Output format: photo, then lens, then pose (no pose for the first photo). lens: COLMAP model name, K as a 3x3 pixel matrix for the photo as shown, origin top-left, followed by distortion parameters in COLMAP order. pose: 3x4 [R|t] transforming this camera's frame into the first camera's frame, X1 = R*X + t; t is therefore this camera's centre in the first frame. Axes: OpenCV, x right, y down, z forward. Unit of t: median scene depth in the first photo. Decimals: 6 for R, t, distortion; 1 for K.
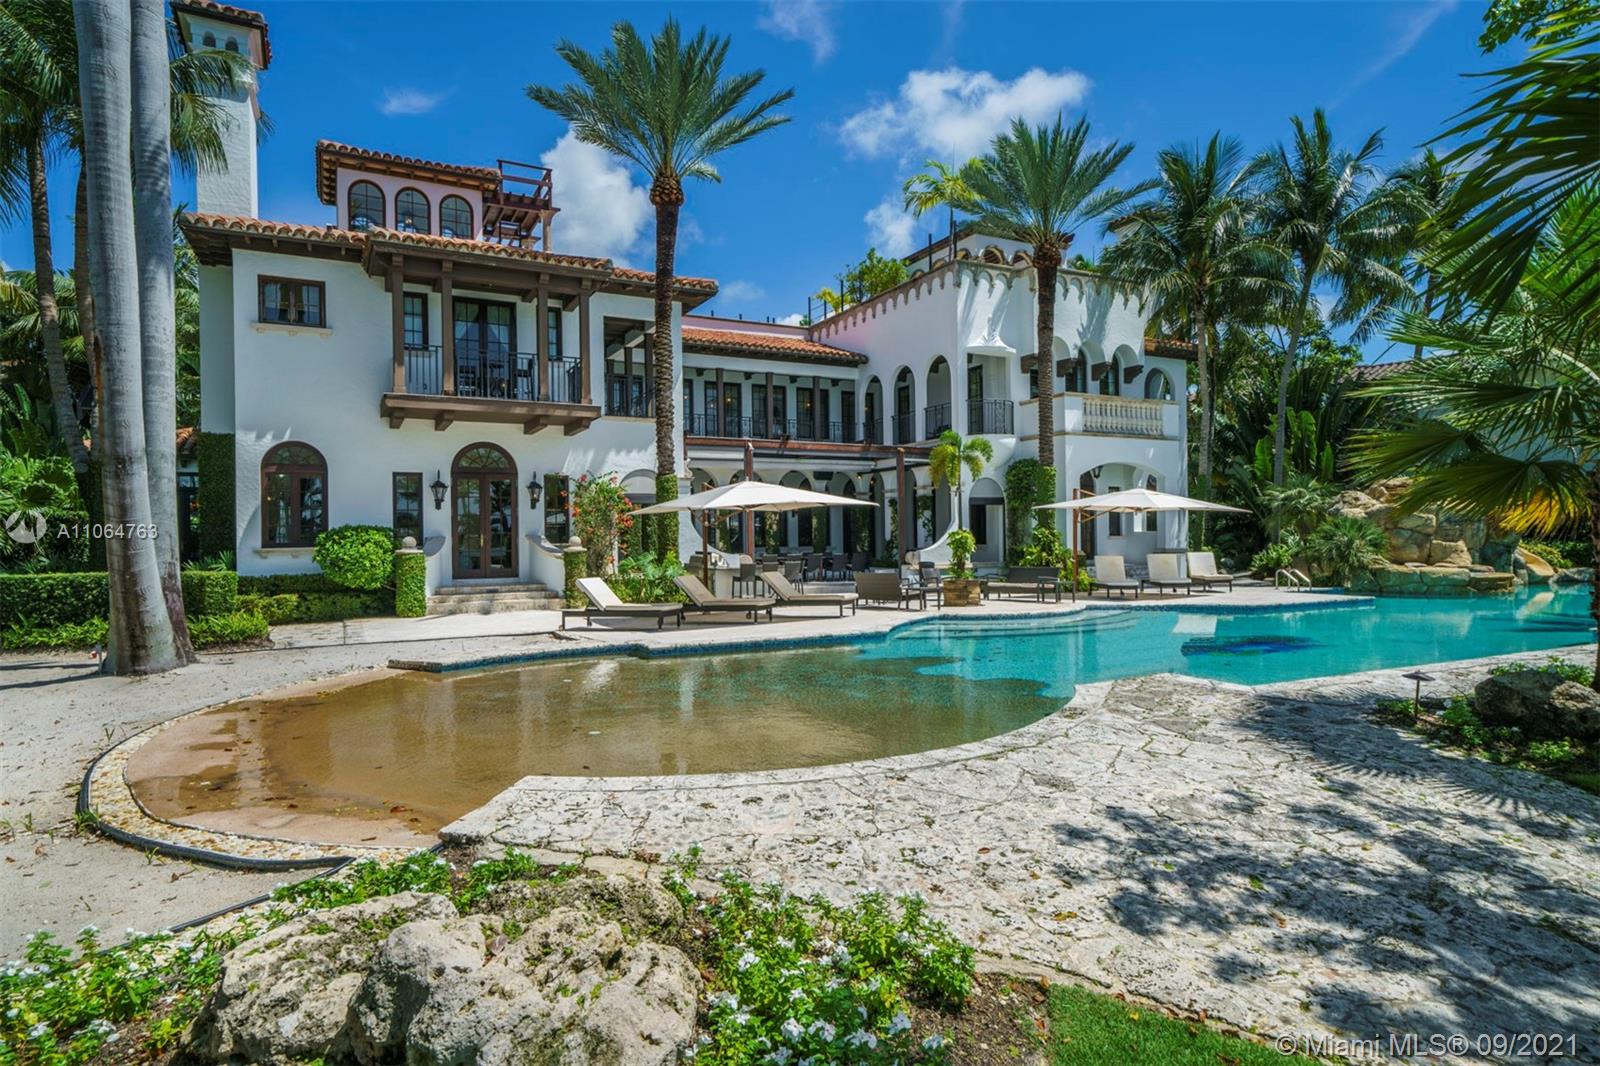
lens RADIAL K [[882.4, 0, 793.0], [0, 882.4, 534.0], [0, 0, 1]] dist [0.024285, -0.000085]
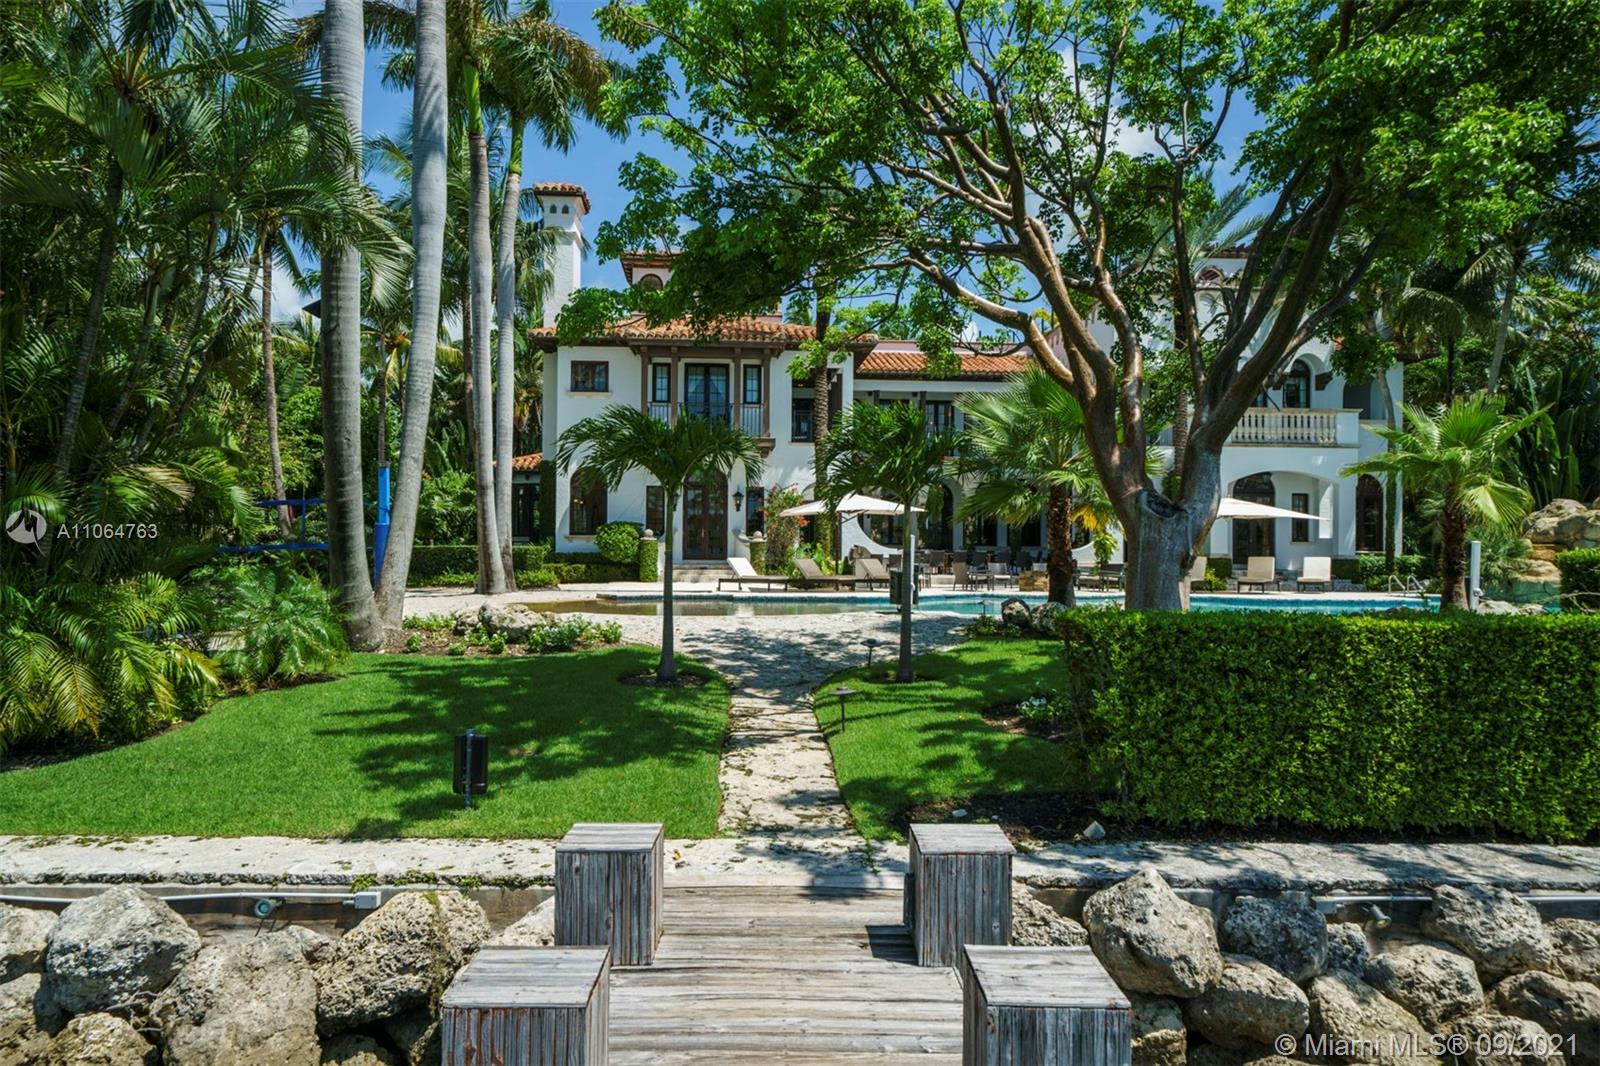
lens RADIAL K [[1039.8, 0, 797.0], [0, 1039.8, 528.2], [0, 0, 1]] dist [0.030625, 0.004708]
pose [[0.917834, 0.015917, -0.396646, 0.378829], [-0.019133, 0.999808, -0.004152, 0.002783], [0.396504, 0.011400, 0.917962, -0.398672]]
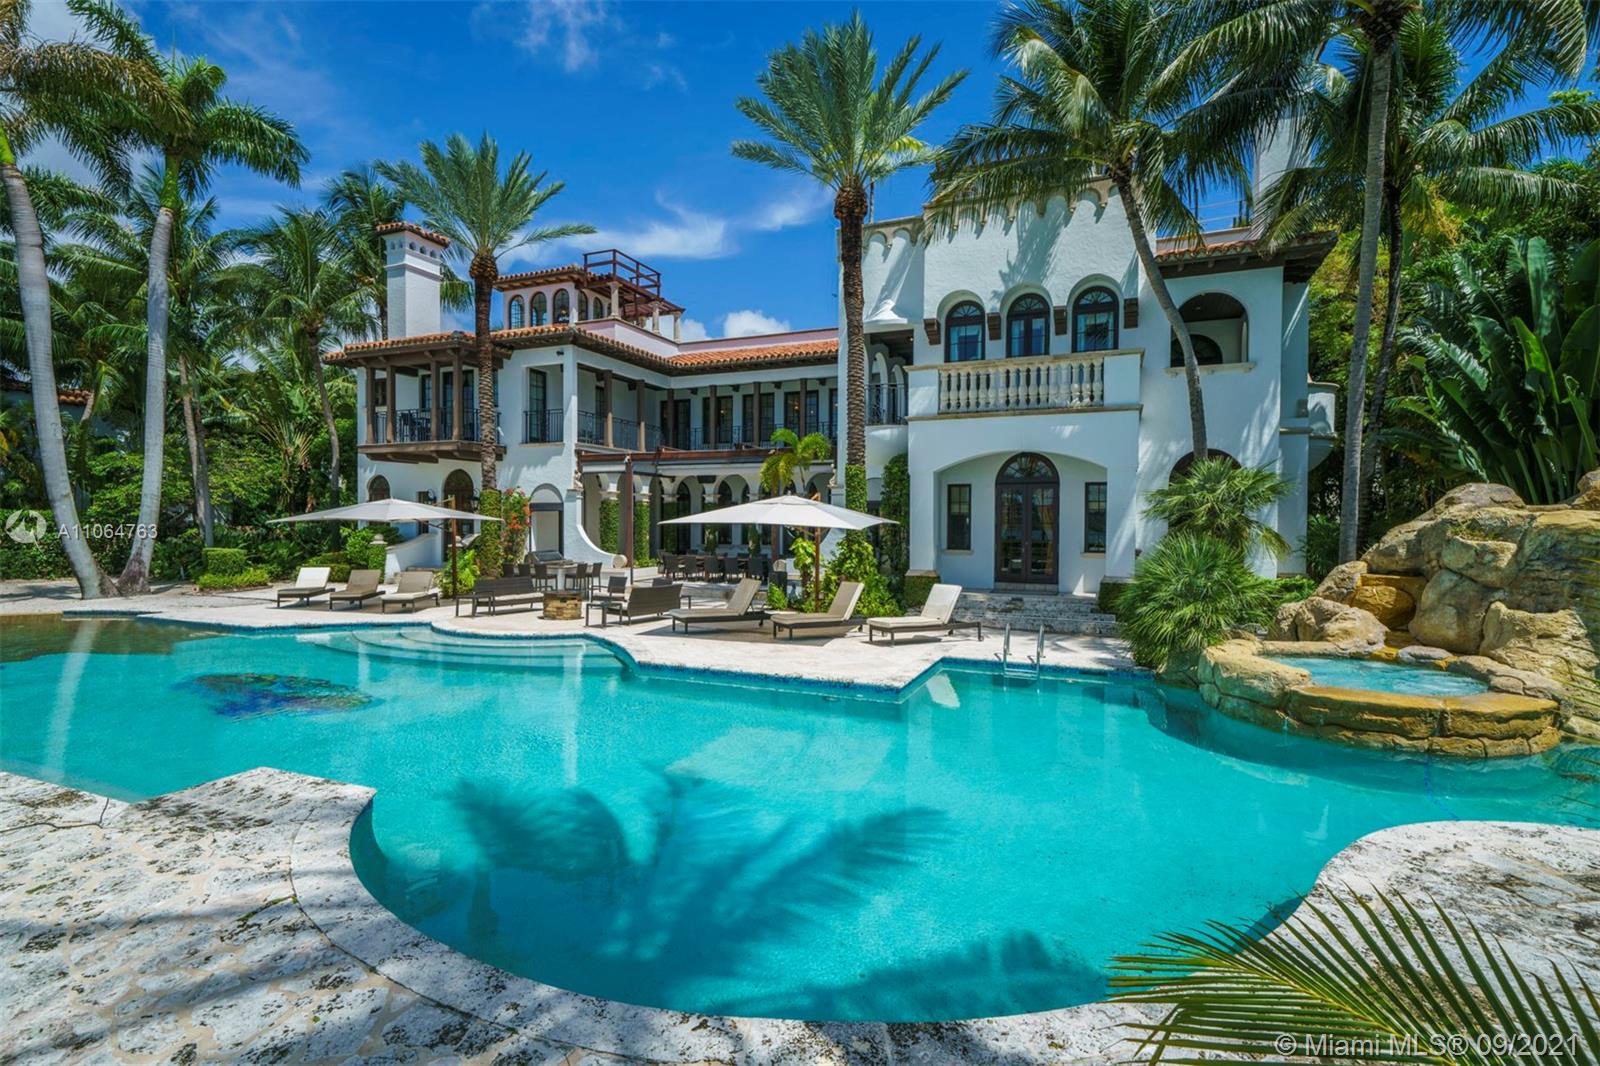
lens RADIAL K [[765.7, 0, 791.9], [0, 765.7, 529.5], [0, 0, 1]] dist [0.014977, 0.000214]
pose [[0.631739, 0.025958, -0.774747, 0.826134], [-0.010646, 0.999635, 0.024811, -0.035028], [0.775108, -0.007426, 0.631785, 0.529646]]
